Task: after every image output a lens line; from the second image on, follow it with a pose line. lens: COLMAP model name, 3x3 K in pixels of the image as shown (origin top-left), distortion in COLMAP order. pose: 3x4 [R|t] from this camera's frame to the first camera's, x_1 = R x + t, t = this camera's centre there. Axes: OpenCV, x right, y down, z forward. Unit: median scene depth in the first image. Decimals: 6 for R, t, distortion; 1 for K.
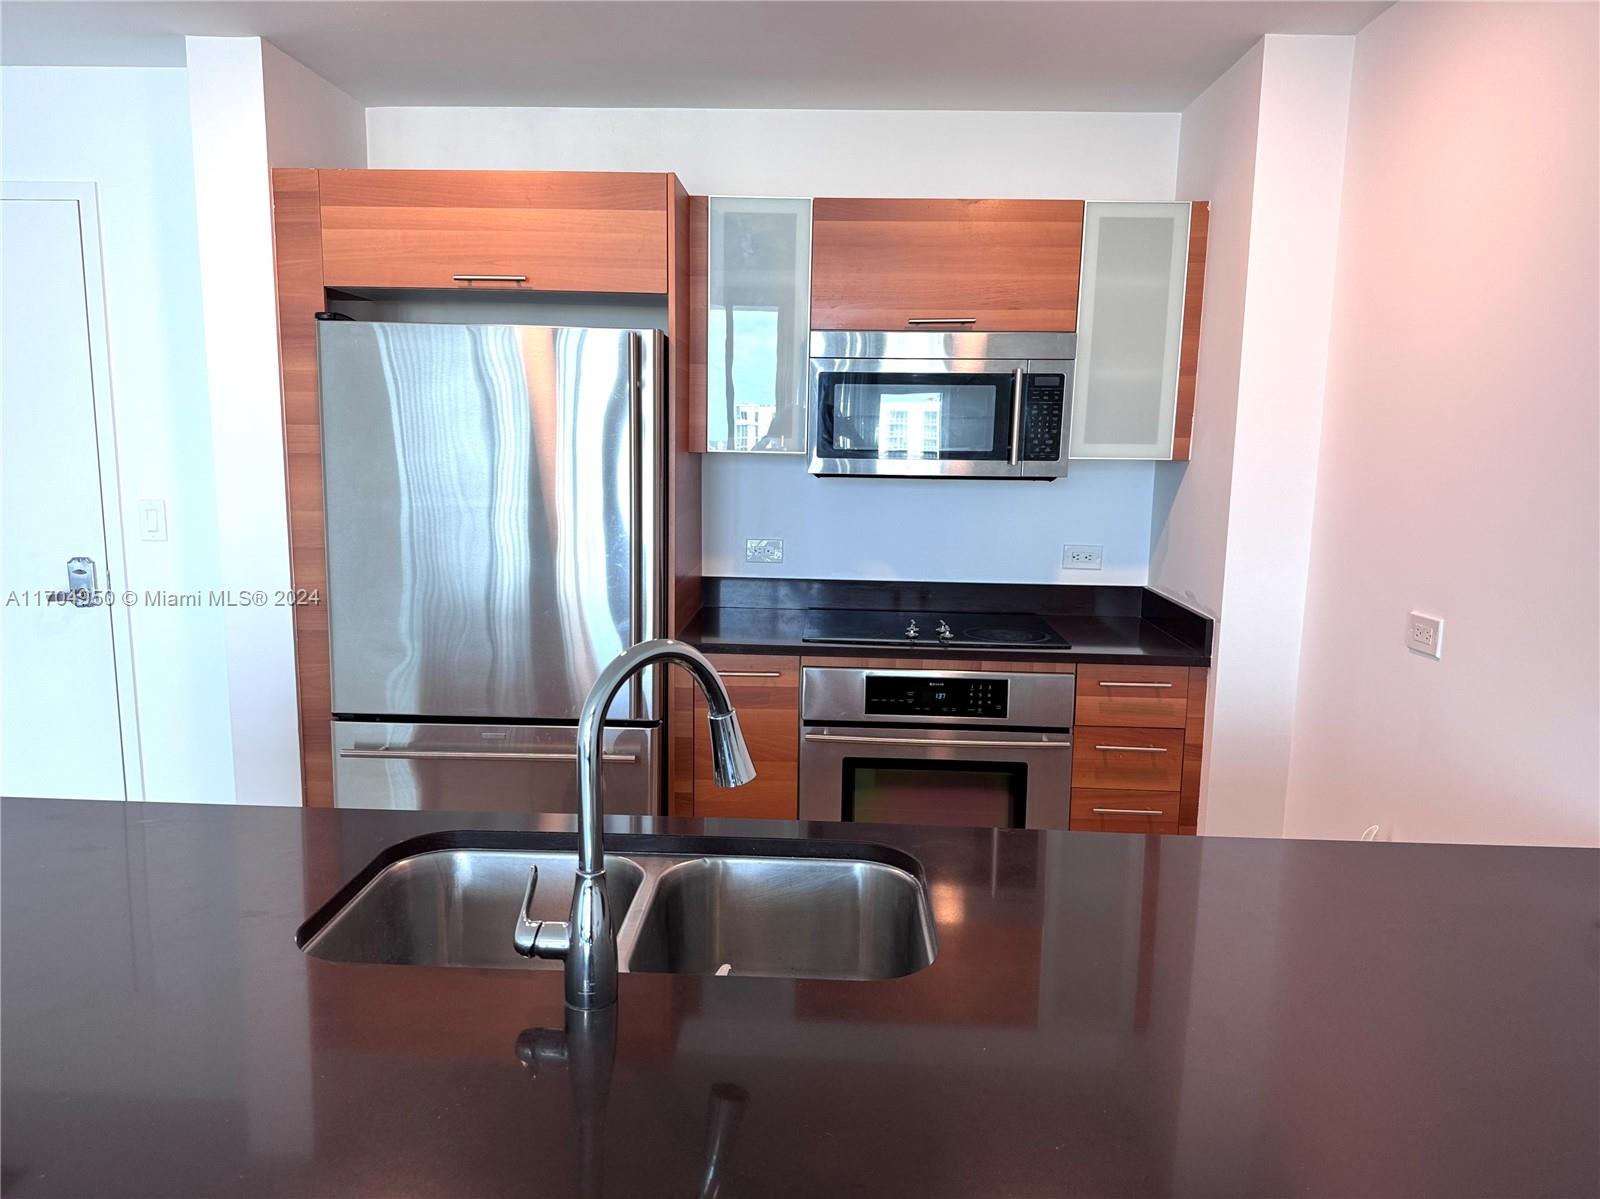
lens RADIAL K [[1139.0, 0, 790.3], [0, 1139.0, 608.0], [0, 0, 1]] dist [0.181957, -0.456591]
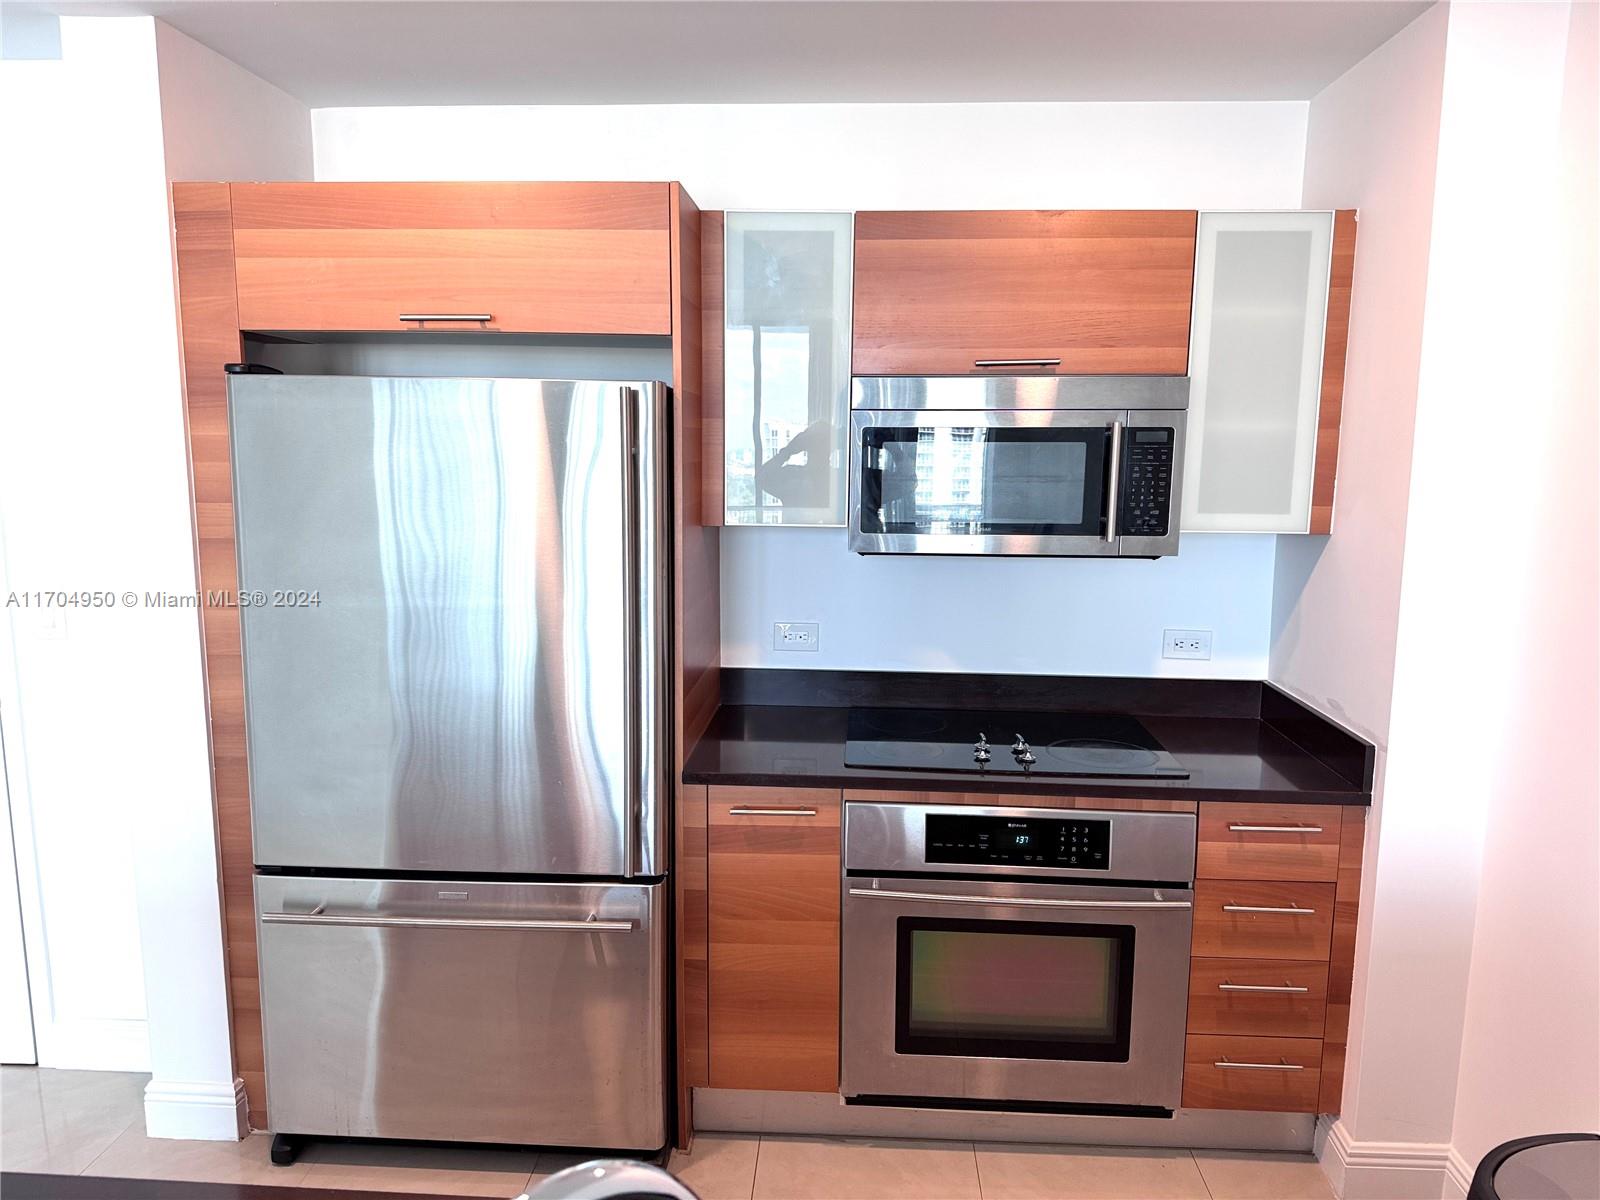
lens RADIAL K [[1121.6, 0, 798.0], [0, 1121.6, 607.4], [0, 0, 1]] dist [0.121592, -0.256335]
pose [[0.999762, -0.005515, -0.021128, -0.004609], [0.005336, 0.999949, -0.008518, -0.075523], [0.021174, 0.008404, 0.999740, 0.221430]]
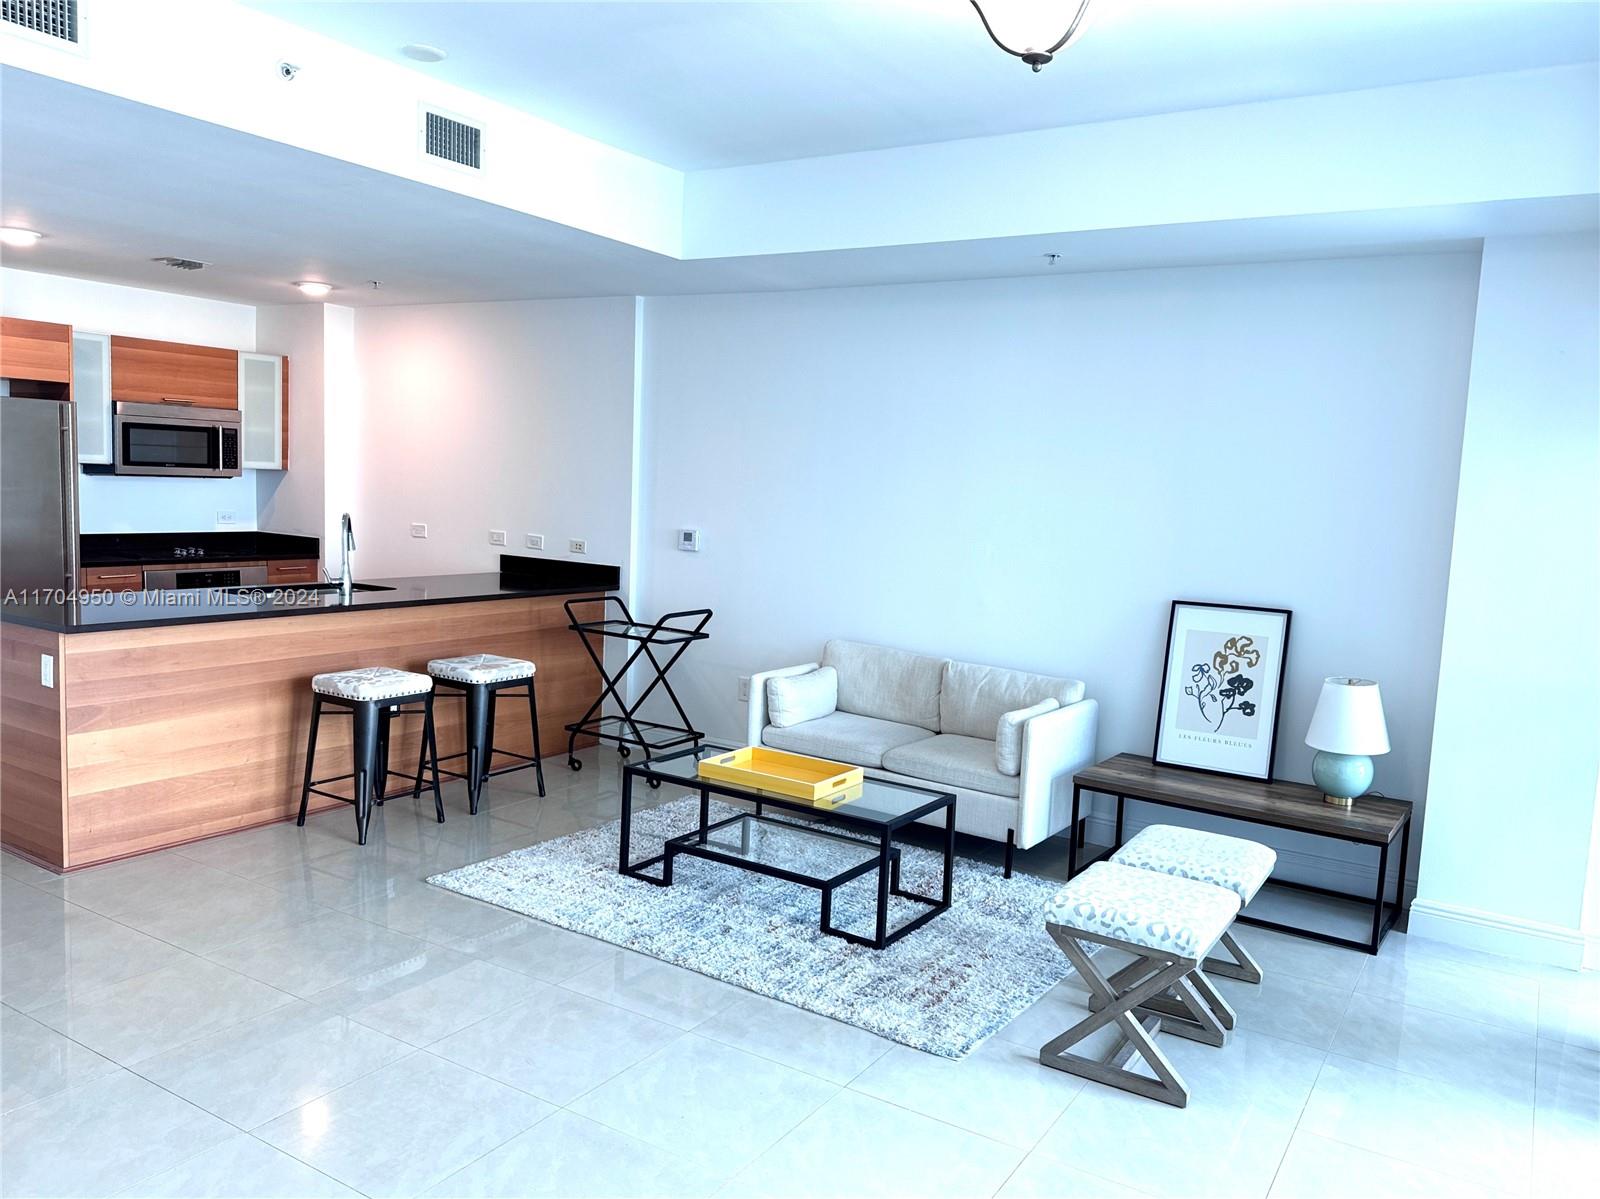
lens RADIAL K [[1179.6, 0, 797.4], [0, 1179.6, 611.9], [0, 0, 1]] dist [0.058587, -0.105908]
pose [[0.508503, -0.094173, 0.855895, -1.181911], [0.100448, 0.993702, 0.049657, 0.133173], [-0.855181, 0.060722, 0.514761, -1.030940]]
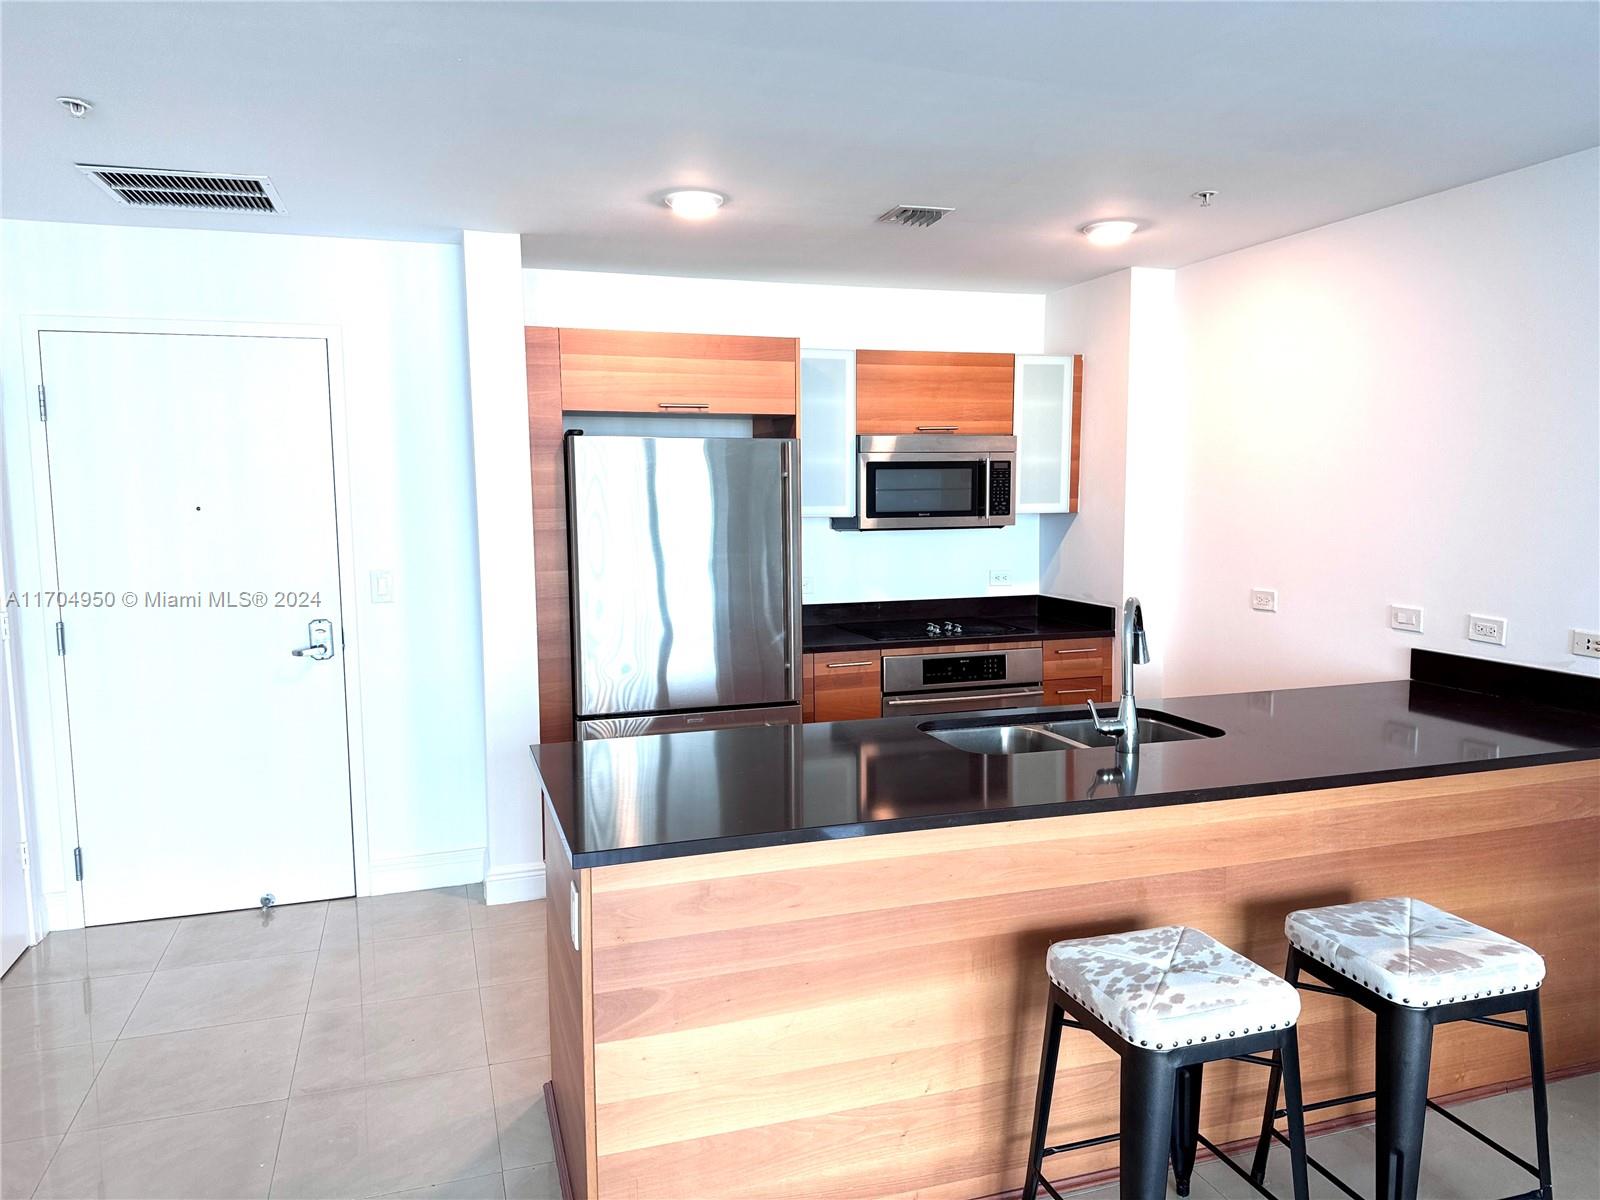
lens RADIAL K [[1121.6, 0, 798.0], [0, 1121.6, 607.4], [0, 0, 1]] dist [0.121592, -0.256335]
pose [[0.938241, -0.063446, 0.340116, -0.587241], [0.080647, 0.996068, -0.036665, 0.031585], [-0.336453, 0.061830, 0.939668, -0.351208]]
